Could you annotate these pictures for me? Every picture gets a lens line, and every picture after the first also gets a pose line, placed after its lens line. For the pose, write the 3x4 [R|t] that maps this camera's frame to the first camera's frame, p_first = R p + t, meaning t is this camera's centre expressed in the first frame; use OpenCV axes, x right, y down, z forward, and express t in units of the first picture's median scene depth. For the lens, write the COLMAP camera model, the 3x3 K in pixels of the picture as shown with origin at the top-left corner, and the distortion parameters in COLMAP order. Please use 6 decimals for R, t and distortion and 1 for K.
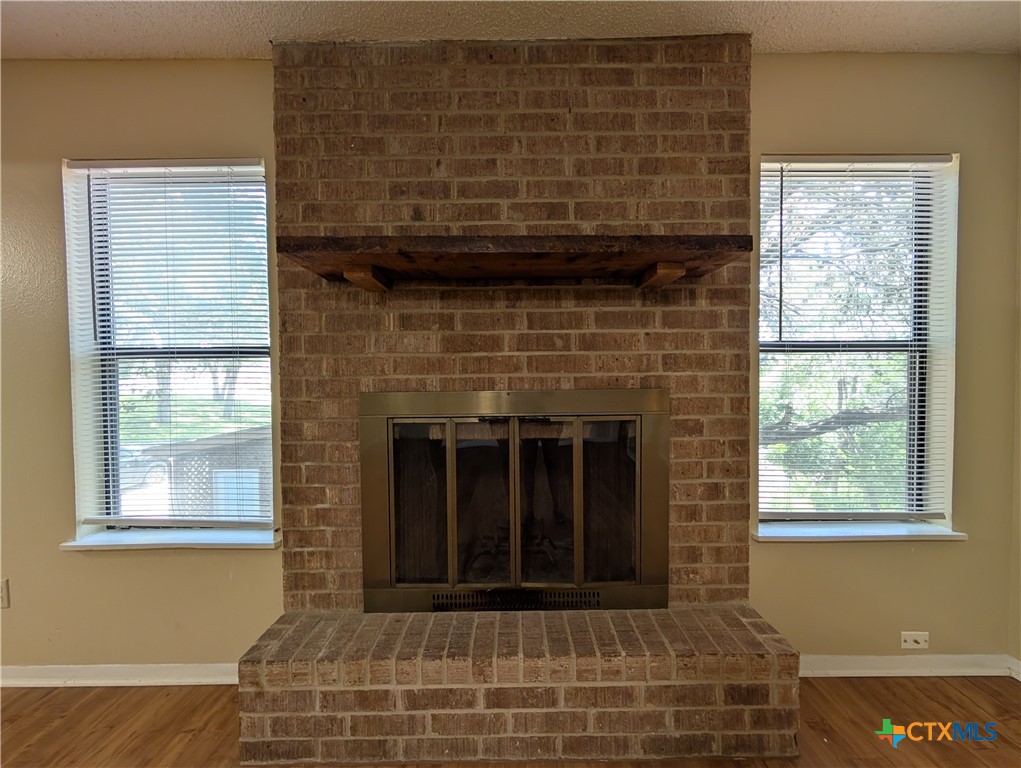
lens RADIAL K [[387.2, 0, 509.0], [0, 387.2, 389.1], [0, 0, 1]] dist [-0.000044, 0.000743]
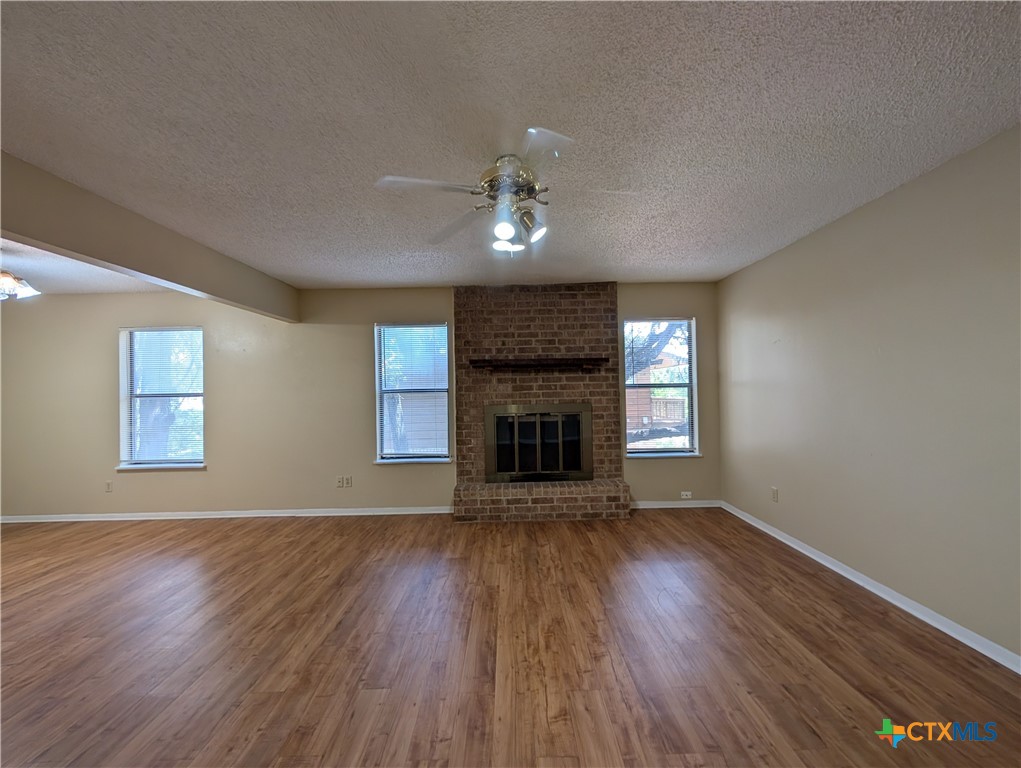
lens RADIAL K [[387.2, 0, 513.9], [0, 387.2, 383.1], [0, 0, 1]] dist [-0.000044, 0.000743]
pose [[0.999915, -0.011218, 0.006713, -0.181264], [0.011464, 0.999223, -0.037705, -0.046715], [-0.006285, 0.037778, 0.999266, -1.879942]]
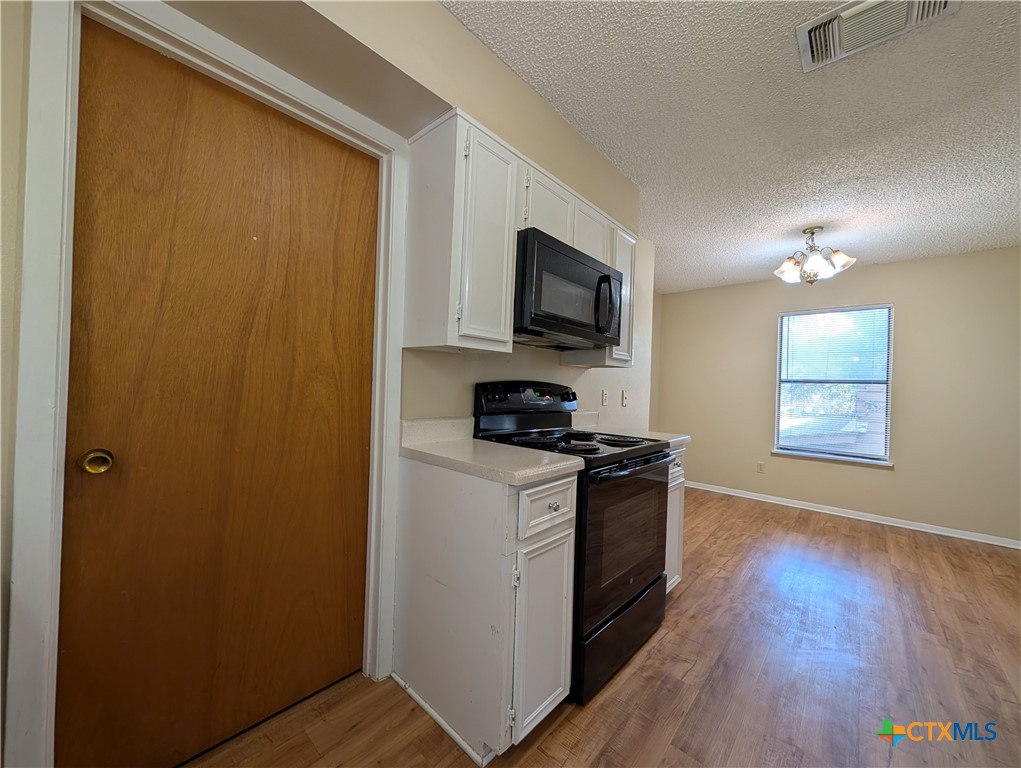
lens RADIAL K [[387.2, 0, 512.7], [0, 387.2, 384.3], [0, 0, 1]] dist [-0.000044, 0.000743]
pose [[0.734773, 0.028355, -0.677720, -2.609558], [-0.053726, 0.998420, -0.016476, 0.091883], [0.676182, 0.048517, 0.735136, -2.465552]]
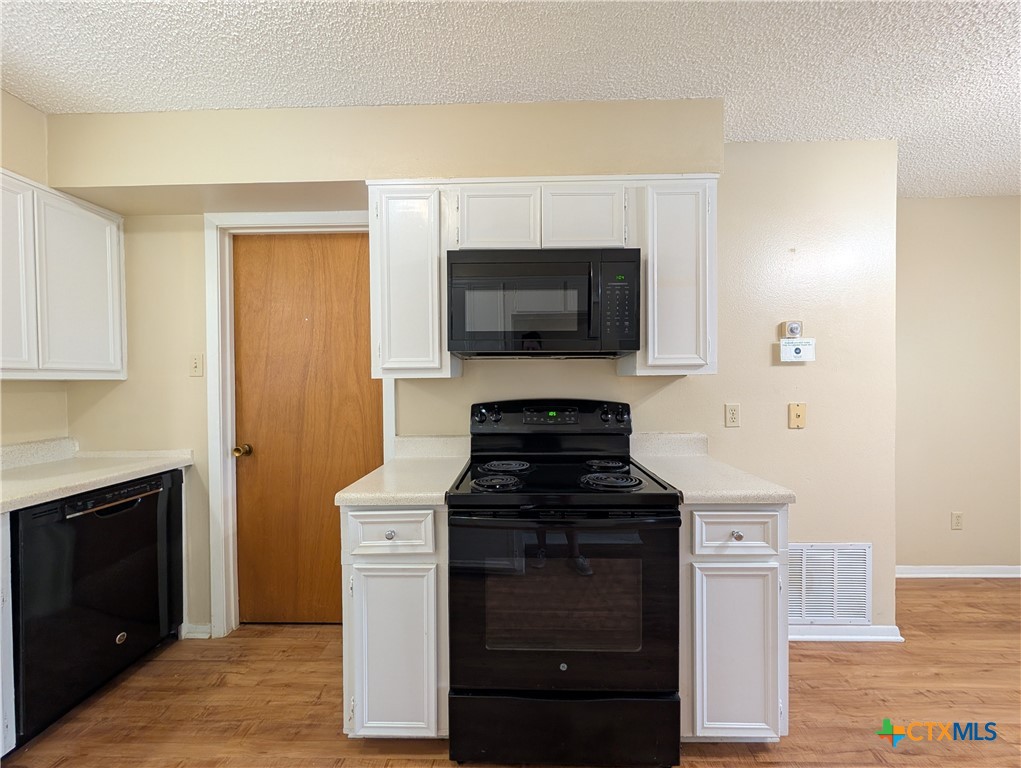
lens RADIAL K [[387.2, 0, 513.0], [0, 387.2, 385.7], [0, 0, 1]] dist [-0.000044, 0.000743]
pose [[-0.023168, 0.020866, -0.999514, -2.239182], [-0.012568, 0.999697, 0.021161, -0.019871], [0.999653, 0.013053, -0.022899, -1.432943]]
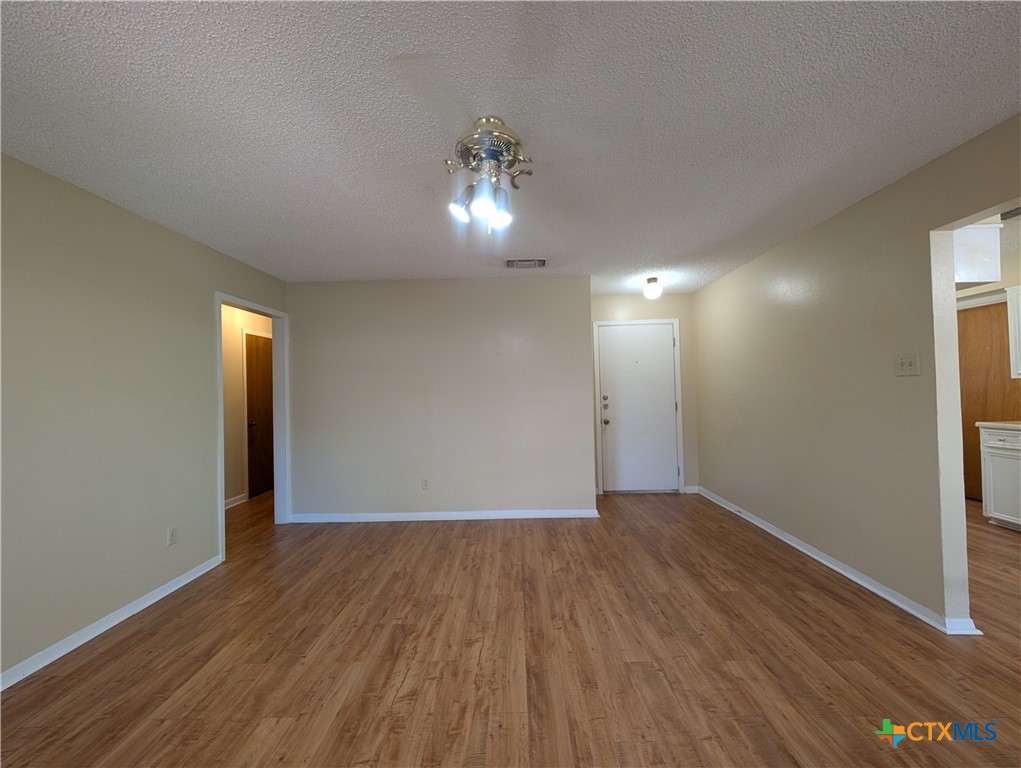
lens RADIAL K [[387.2, 0, 513.6], [0, 387.2, 386.2], [0, 0, 1]] dist [-0.000044, 0.000743]
pose [[-0.999475, 0.030096, 0.012007, -0.245123], [0.030239, 0.999472, 0.011849, -0.083974], [-0.011644, 0.012206, -0.999858, 0.621615]]
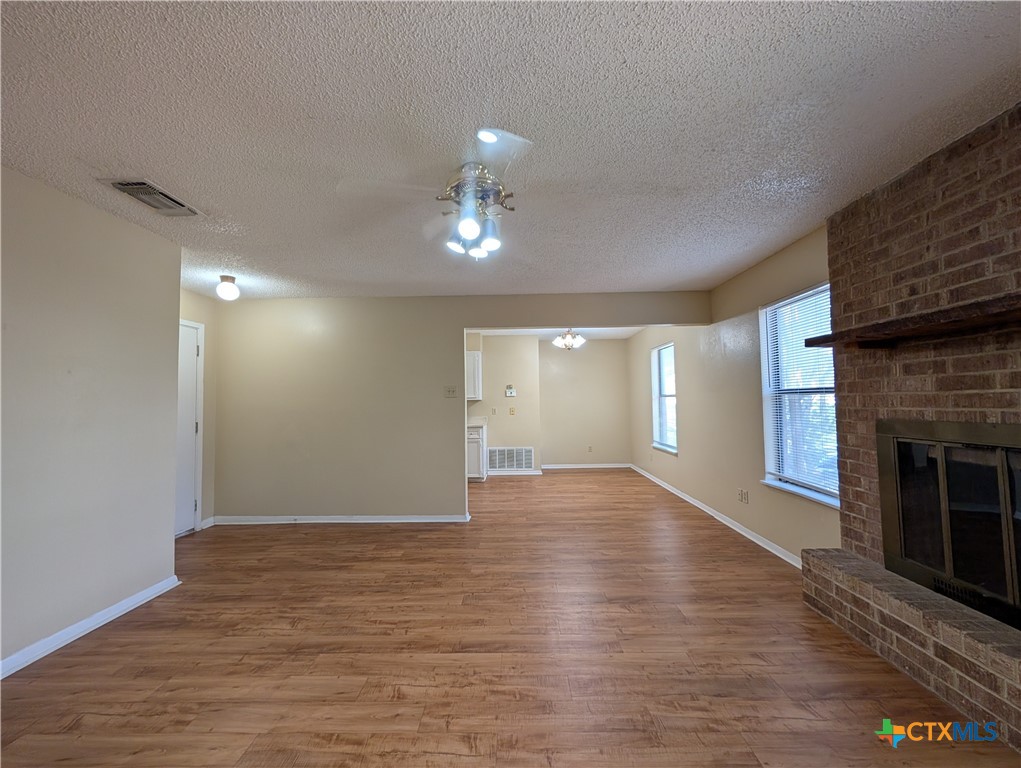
lens RADIAL K [[387.2, 0, 512.4], [0, 387.2, 384.6], [0, 0, 1]] dist [-0.000044, 0.000743]
pose [[-0.019055, -0.035506, -0.999188, 1.155246], [-0.008504, 0.999339, -0.035349, -0.057505], [0.999782, 0.007823, -0.019344, -0.394746]]
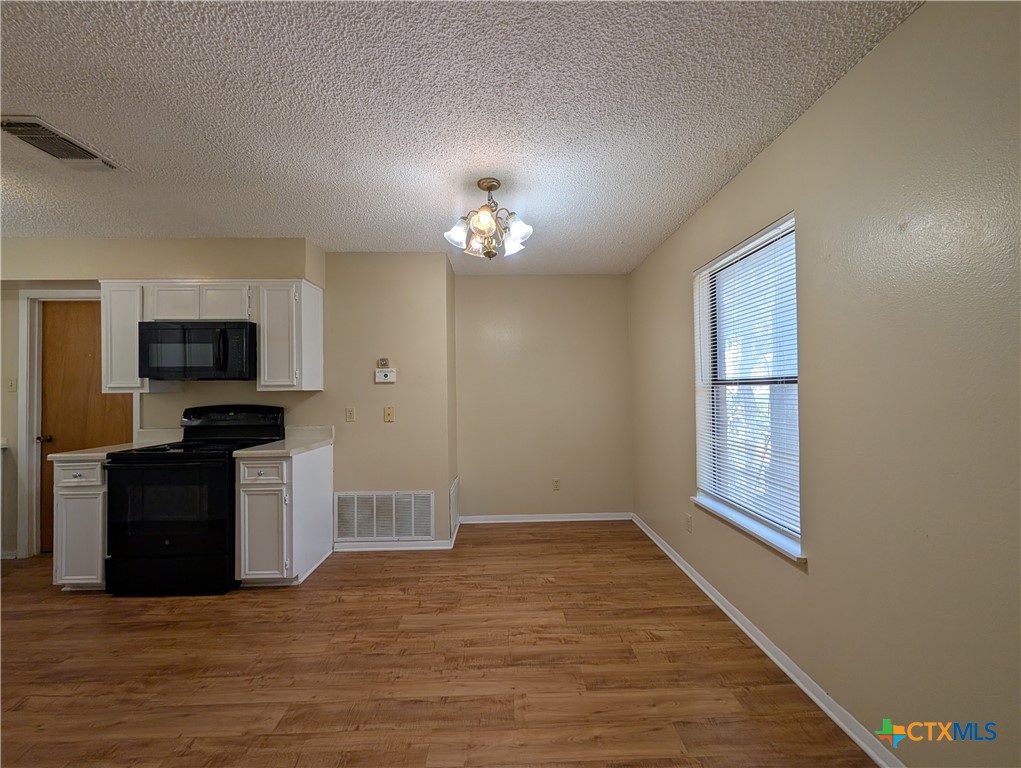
lens RADIAL K [[387.2, 0, 514.0], [0, 387.2, 386.8], [0, 0, 1]] dist [-0.000044, 0.000743]
pose [[0.020189, -0.003889, -0.999789, -1.355264], [-0.010321, 0.999938, -0.004098, -0.057675], [0.999743, 0.010401, 0.020147, 0.183882]]
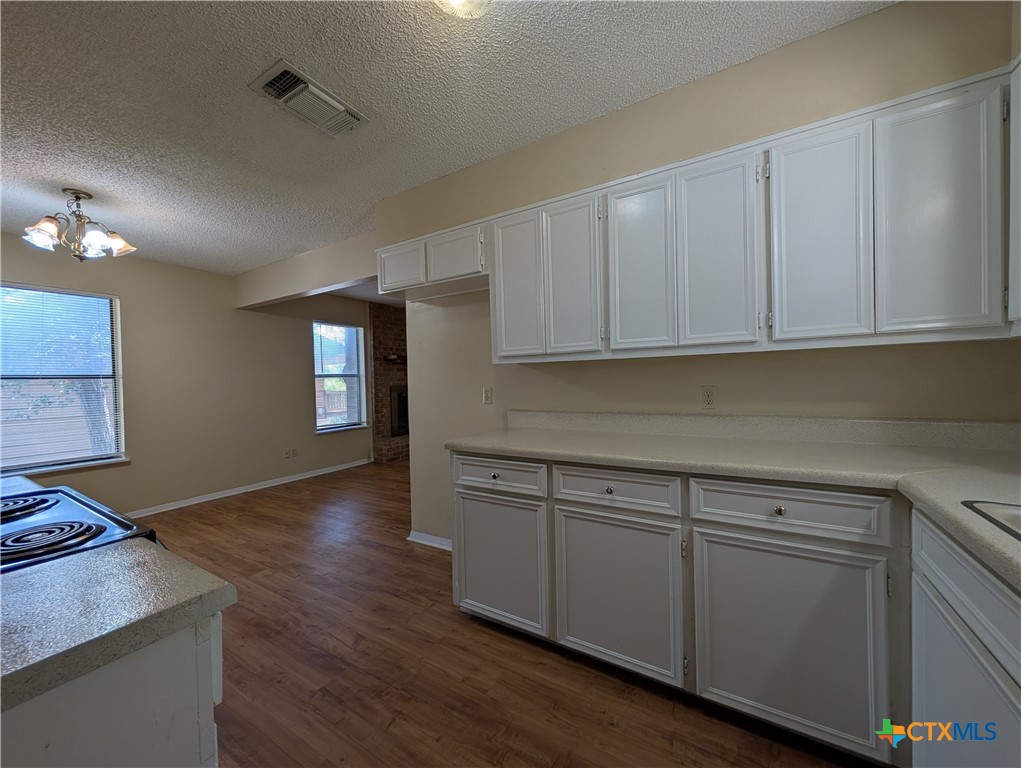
lens RADIAL K [[387.2, 0, 512.3], [0, 387.2, 384.5], [0, 0, 1]] dist [-0.000044, 0.000743]
pose [[0.517653, -0.017279, 0.855416, -3.342627], [0.037540, 0.999292, -0.002532, 0.054618], [-0.854767, 0.033423, 0.517935, -2.364284]]
